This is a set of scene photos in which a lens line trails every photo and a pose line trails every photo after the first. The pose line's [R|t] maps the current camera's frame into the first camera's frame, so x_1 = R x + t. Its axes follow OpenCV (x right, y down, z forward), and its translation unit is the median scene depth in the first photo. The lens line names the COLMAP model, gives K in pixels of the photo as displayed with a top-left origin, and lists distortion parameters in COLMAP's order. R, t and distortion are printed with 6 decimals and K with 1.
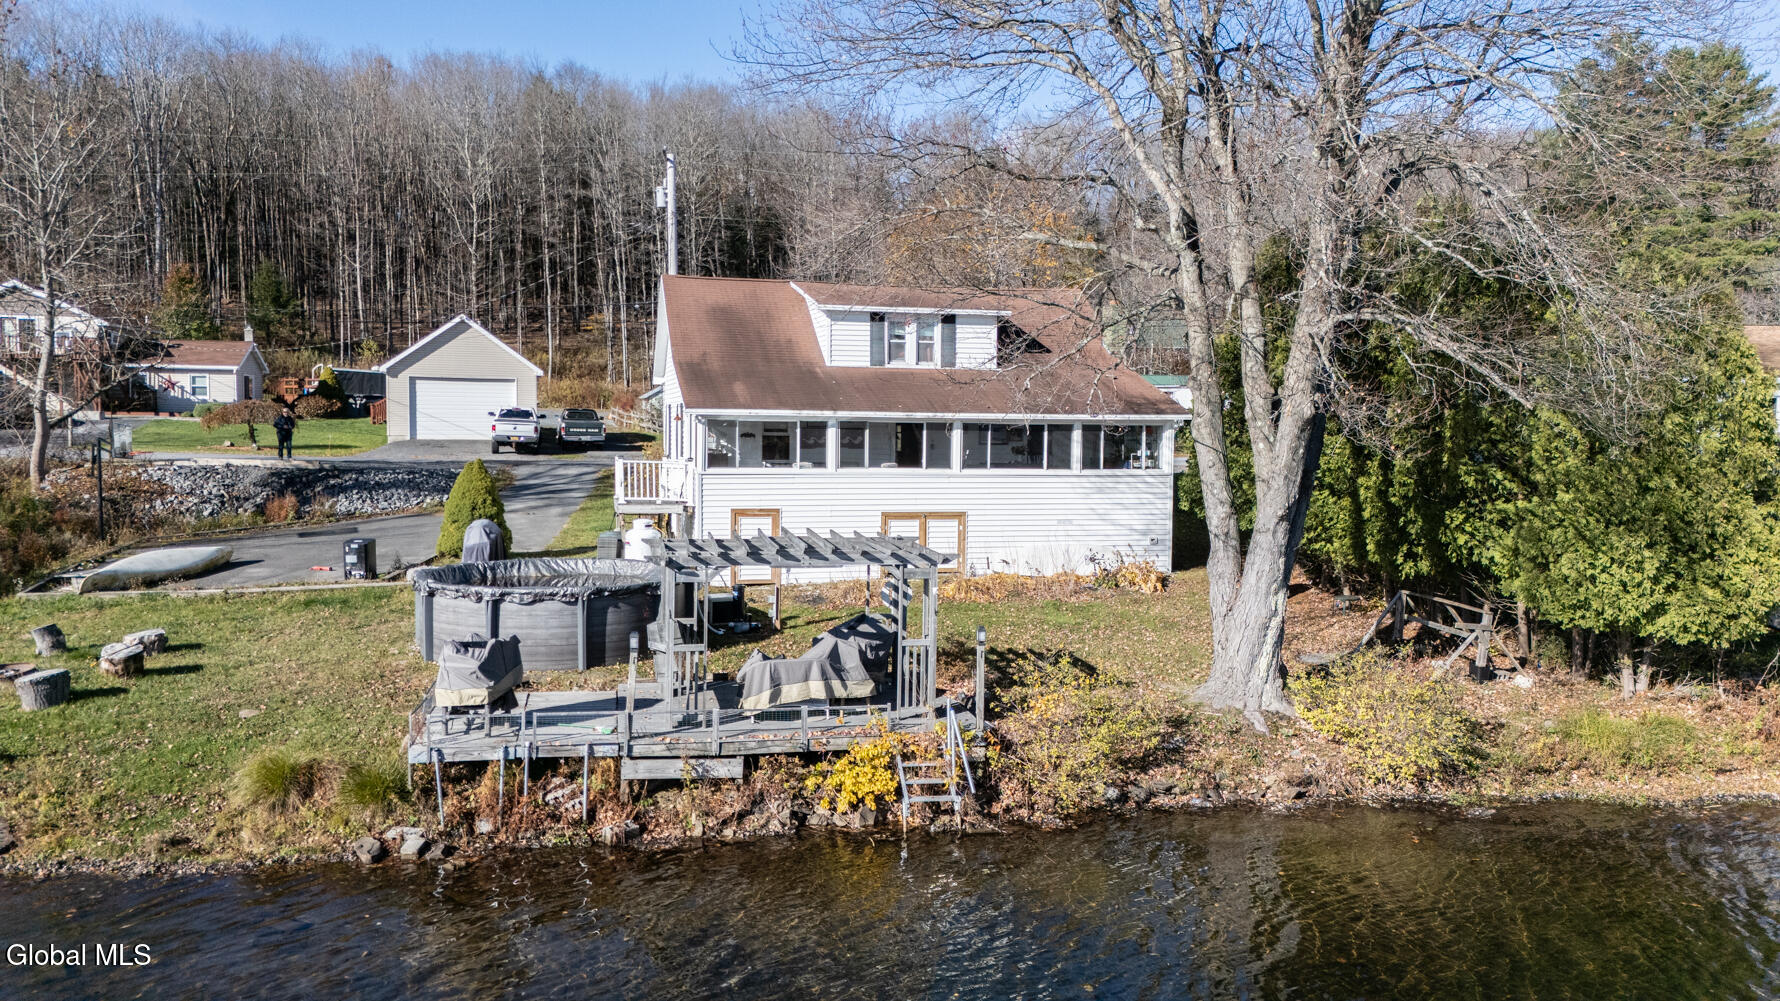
lens RADIAL K [[1300.5, 0, 894.3], [0, 1300.5, 499.2], [0, 0, 1]] dist [0.072098, -0.037776]
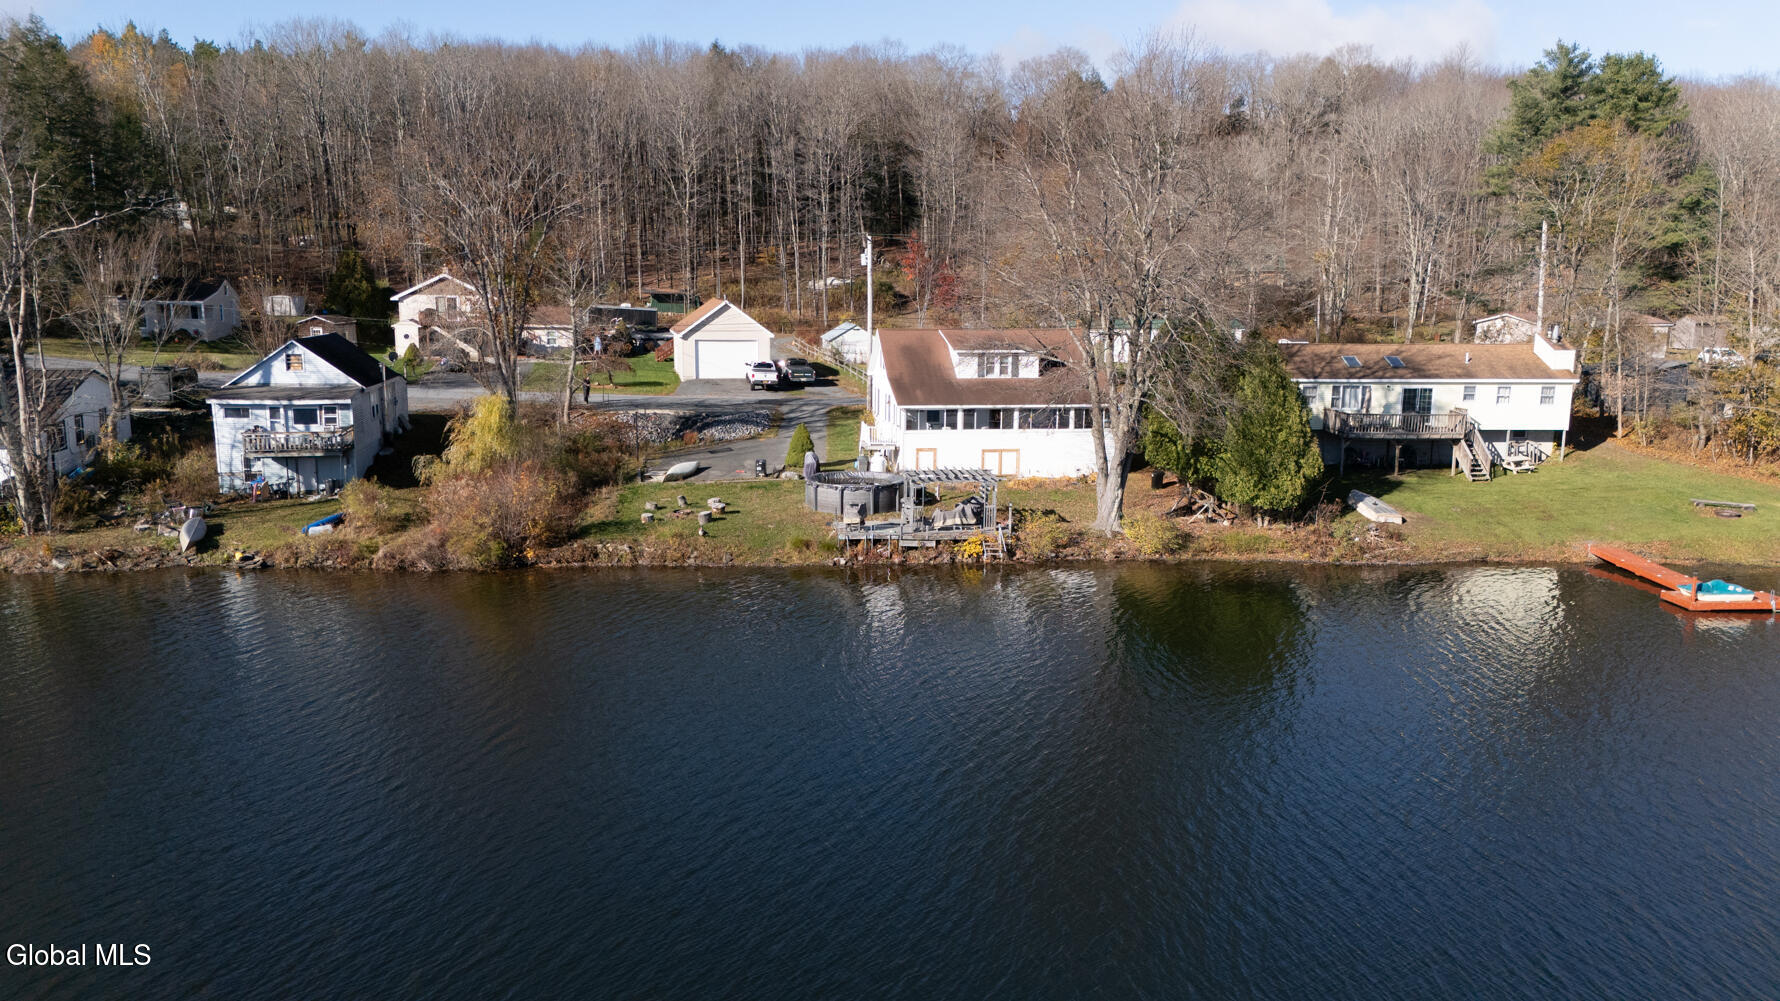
lens RADIAL K [[1300.5, 0, 894.3], [0, 1300.5, 499.2], [0, 0, 1]] dist [0.072098, -0.037776]
pose [[0.996242, 0.010376, -0.085985, 0.035953], [-0.001443, 0.994649, 0.103300, -0.144272], [0.086596, -0.102787, 0.990927, -1.330935]]
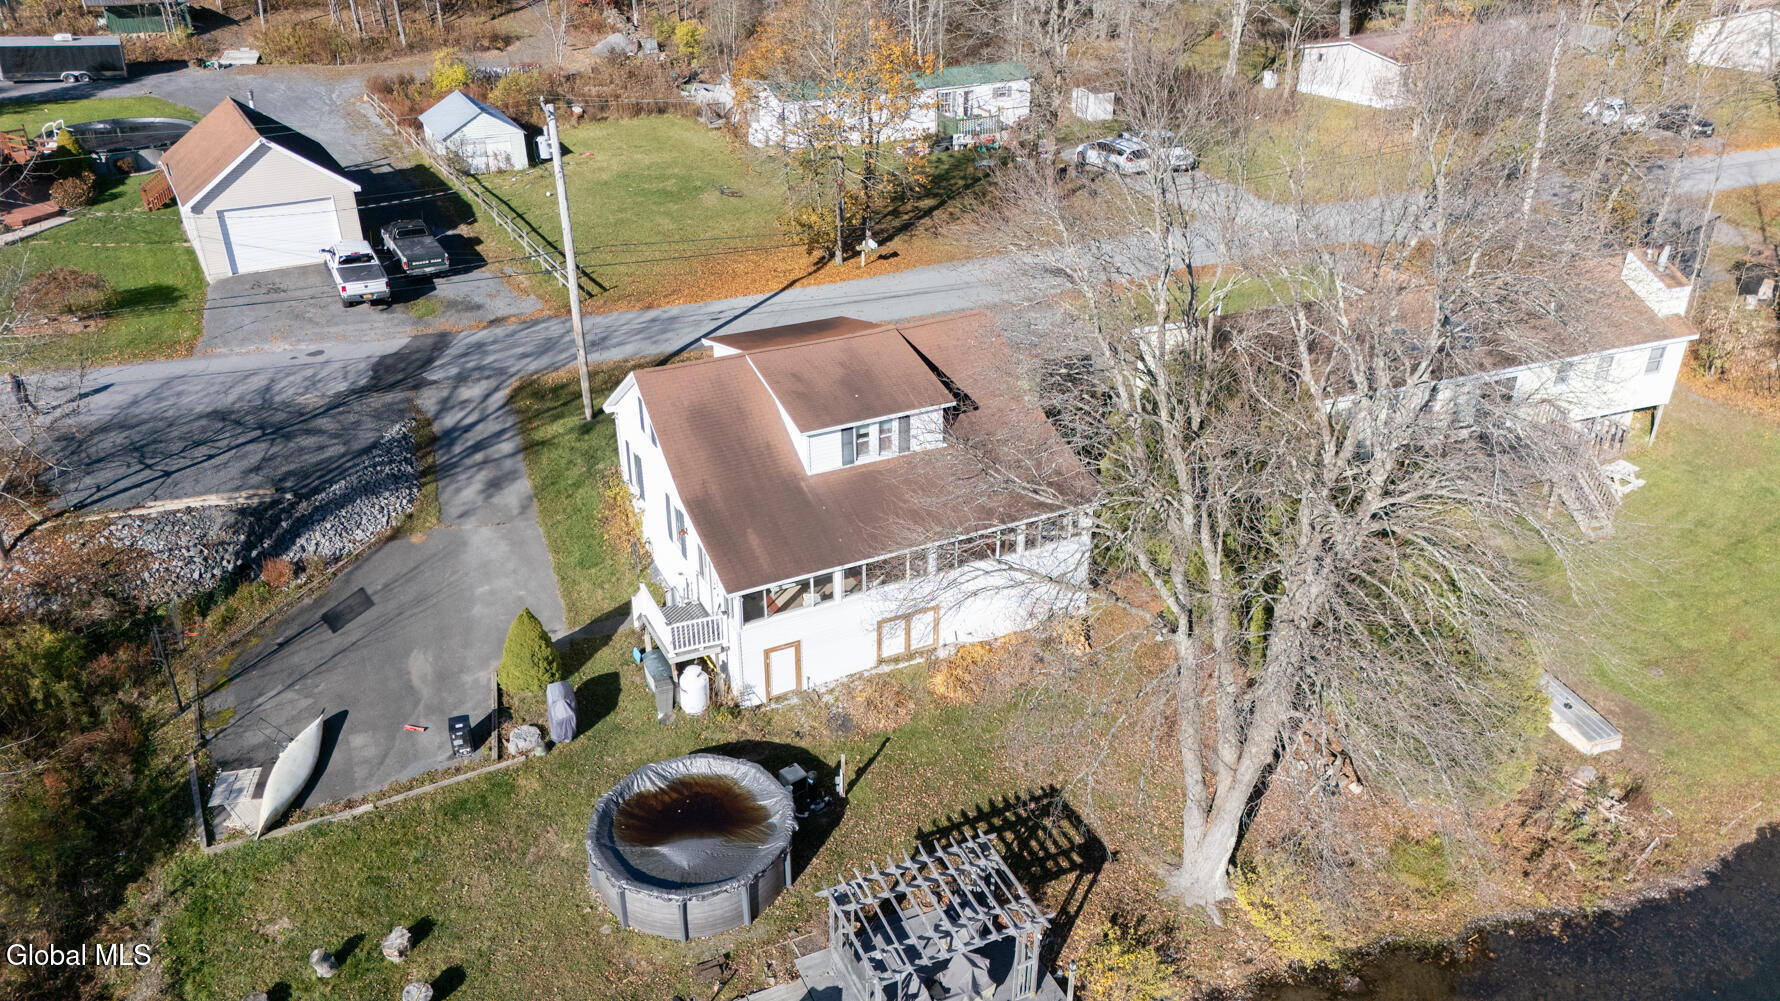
lens RADIAL K [[1307.8, 0, 895.1], [0, 1307.8, 496.2], [0, 0, 1]] dist [0.067100, -0.047810]
pose [[0.974706, -0.112963, 0.192841, -0.232412], [0.023181, 0.909303, 0.415487, -0.651480], [-0.222285, -0.400508, 0.888922, -0.066885]]
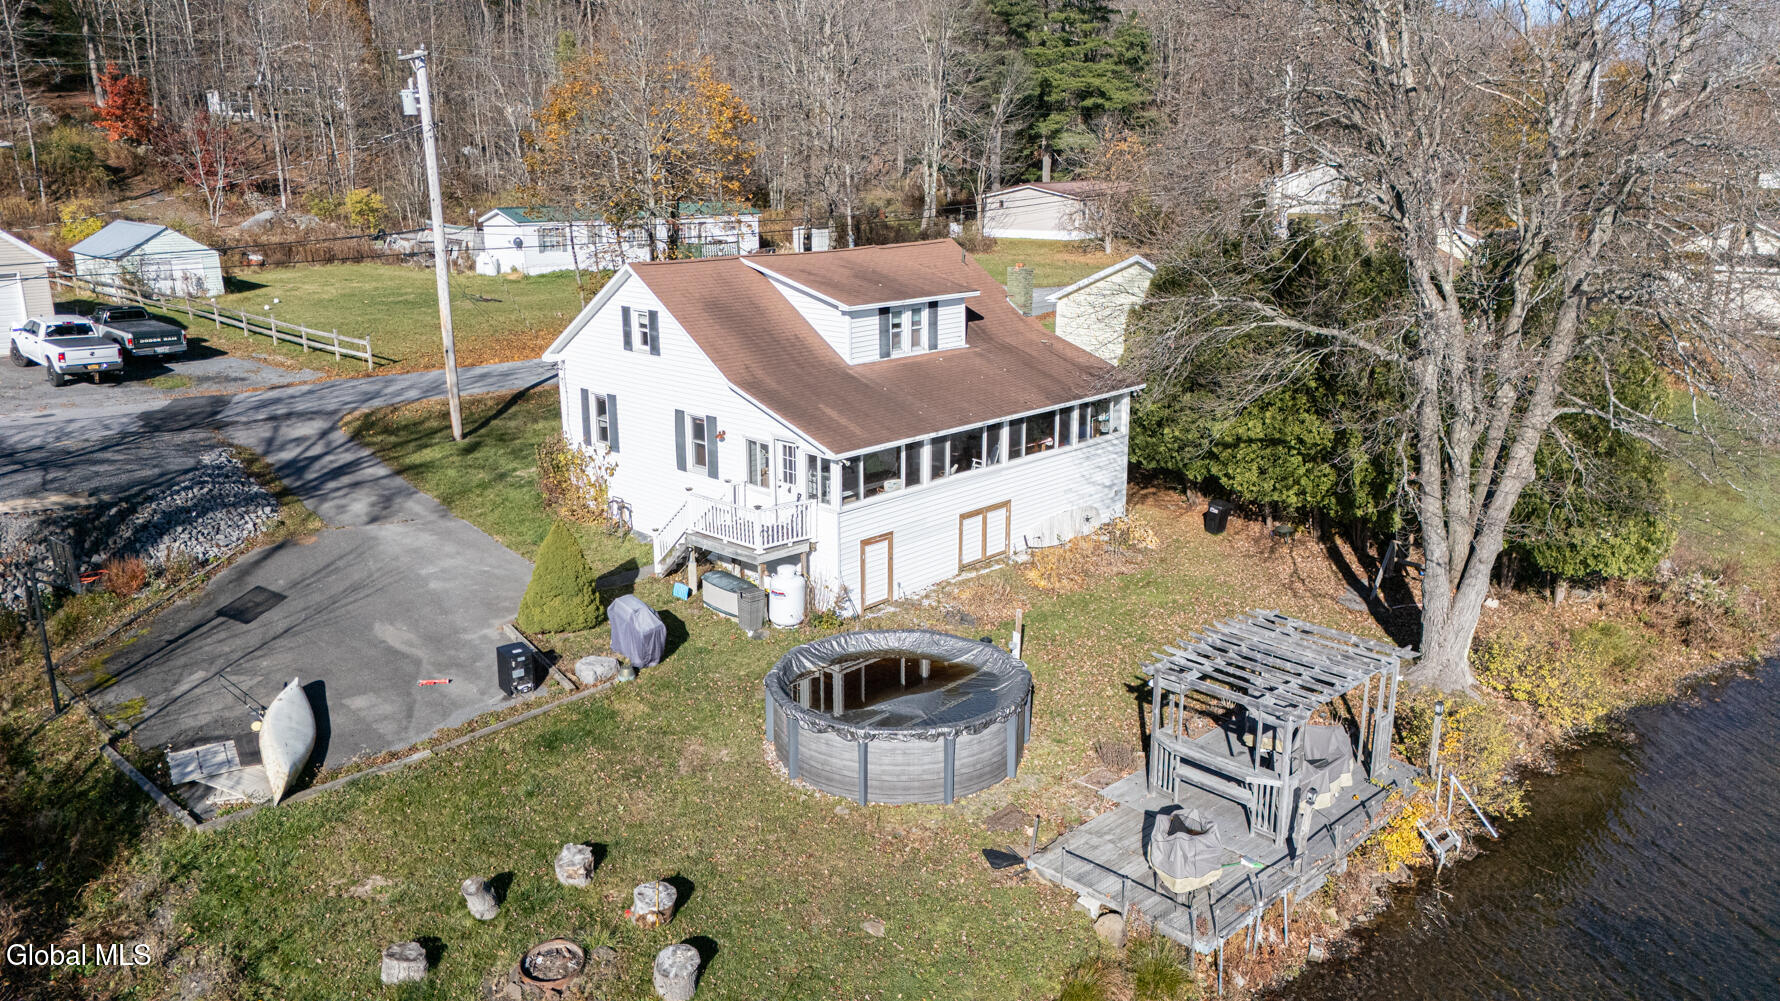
lens RADIAL K [[1300.5, 0, 894.3], [0, 1300.5, 499.2], [0, 0, 1]] dist [0.072098, -0.037776]
pose [[0.843068, -0.152470, 0.515742, -0.640313], [0.043755, 0.975238, 0.216787, -0.250257], [-0.536024, -0.160200, 0.828863, 0.152155]]
